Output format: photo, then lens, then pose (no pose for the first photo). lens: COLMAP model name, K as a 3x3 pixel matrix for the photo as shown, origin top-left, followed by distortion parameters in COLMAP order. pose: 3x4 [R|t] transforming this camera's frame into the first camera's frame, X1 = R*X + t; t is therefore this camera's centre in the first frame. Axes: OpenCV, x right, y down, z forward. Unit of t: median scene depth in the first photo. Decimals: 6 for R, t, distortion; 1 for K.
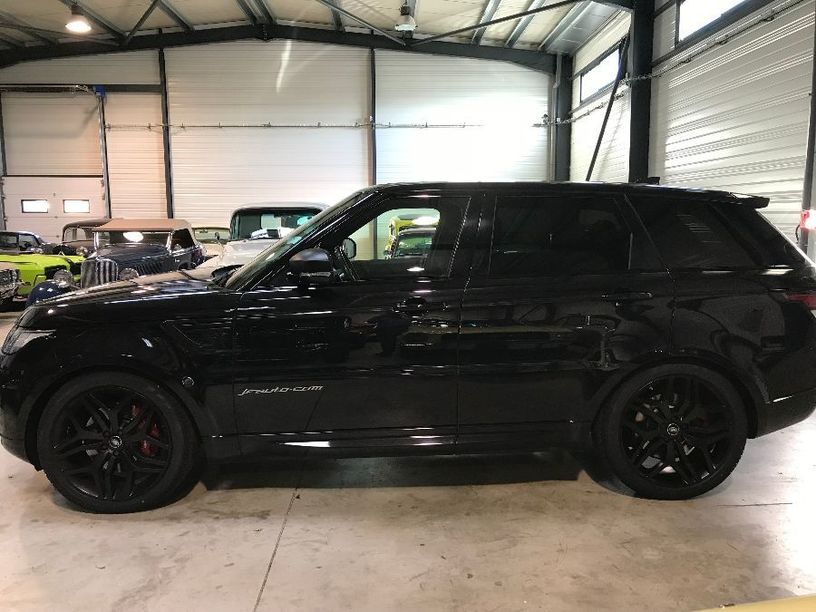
lens RADIAL K [[669.4, 0, 423.2], [0, 669.4, 307.6], [0, 0, 1]] dist [0.009253, 0.002965]
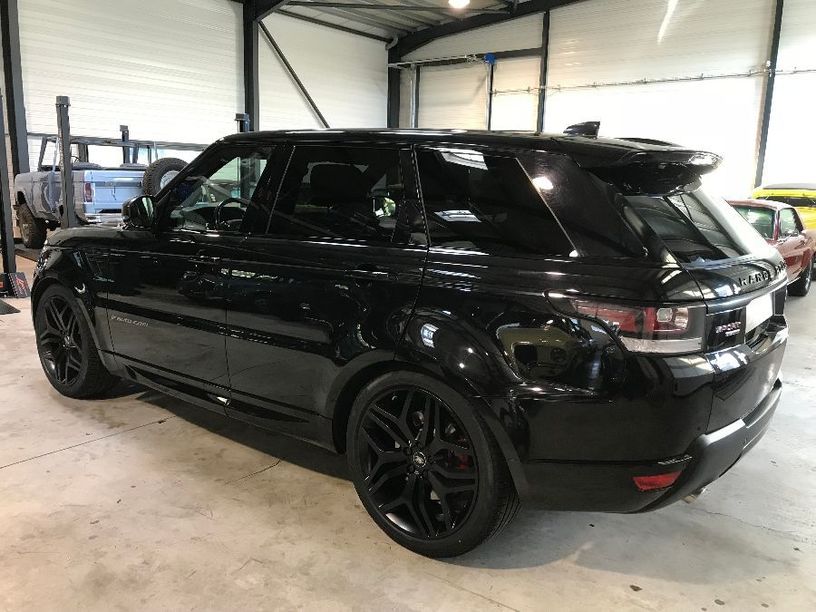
lens RADIAL K [[680.9, 0, 408.0], [0, 680.9, 306.0], [0, 0, 1]] dist [0.007913, 0.000979]
pose [[0.757682, 0.145307, -0.636241, 0.798568], [-0.117746, 0.989336, 0.085728, -0.047902], [0.641914, 0.009960, 0.766712, 0.401148]]
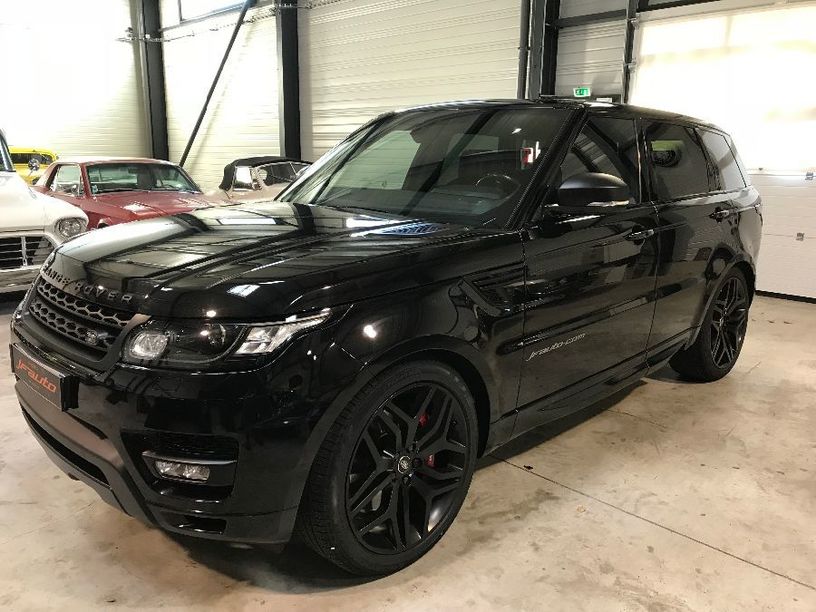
lens RADIAL K [[658.5, 0, 408.0], [0, 658.5, 306.0], [0, 0, 1]] dist [0.003777, 0.004904]
pose [[0.731745, -0.135239, 0.668027, -0.830177], [0.071665, 0.989951, 0.121910, -0.035841], [-0.677800, -0.041333, 0.734083, 0.491699]]
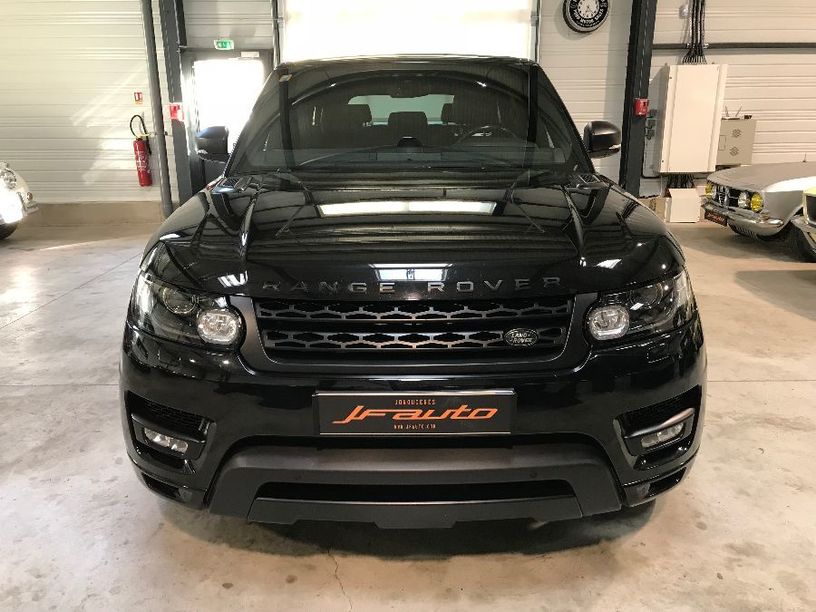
lens RADIAL K [[680.9, 0, 408.0], [0, 680.9, 306.0], [0, 0, 1]] dist [0.007913, 0.000979]
pose [[0.030420, -0.267283, 0.963138, -1.128429], [0.145956, 0.954443, 0.260260, -0.121417], [-0.988823, 0.132659, 0.068046, 1.141105]]
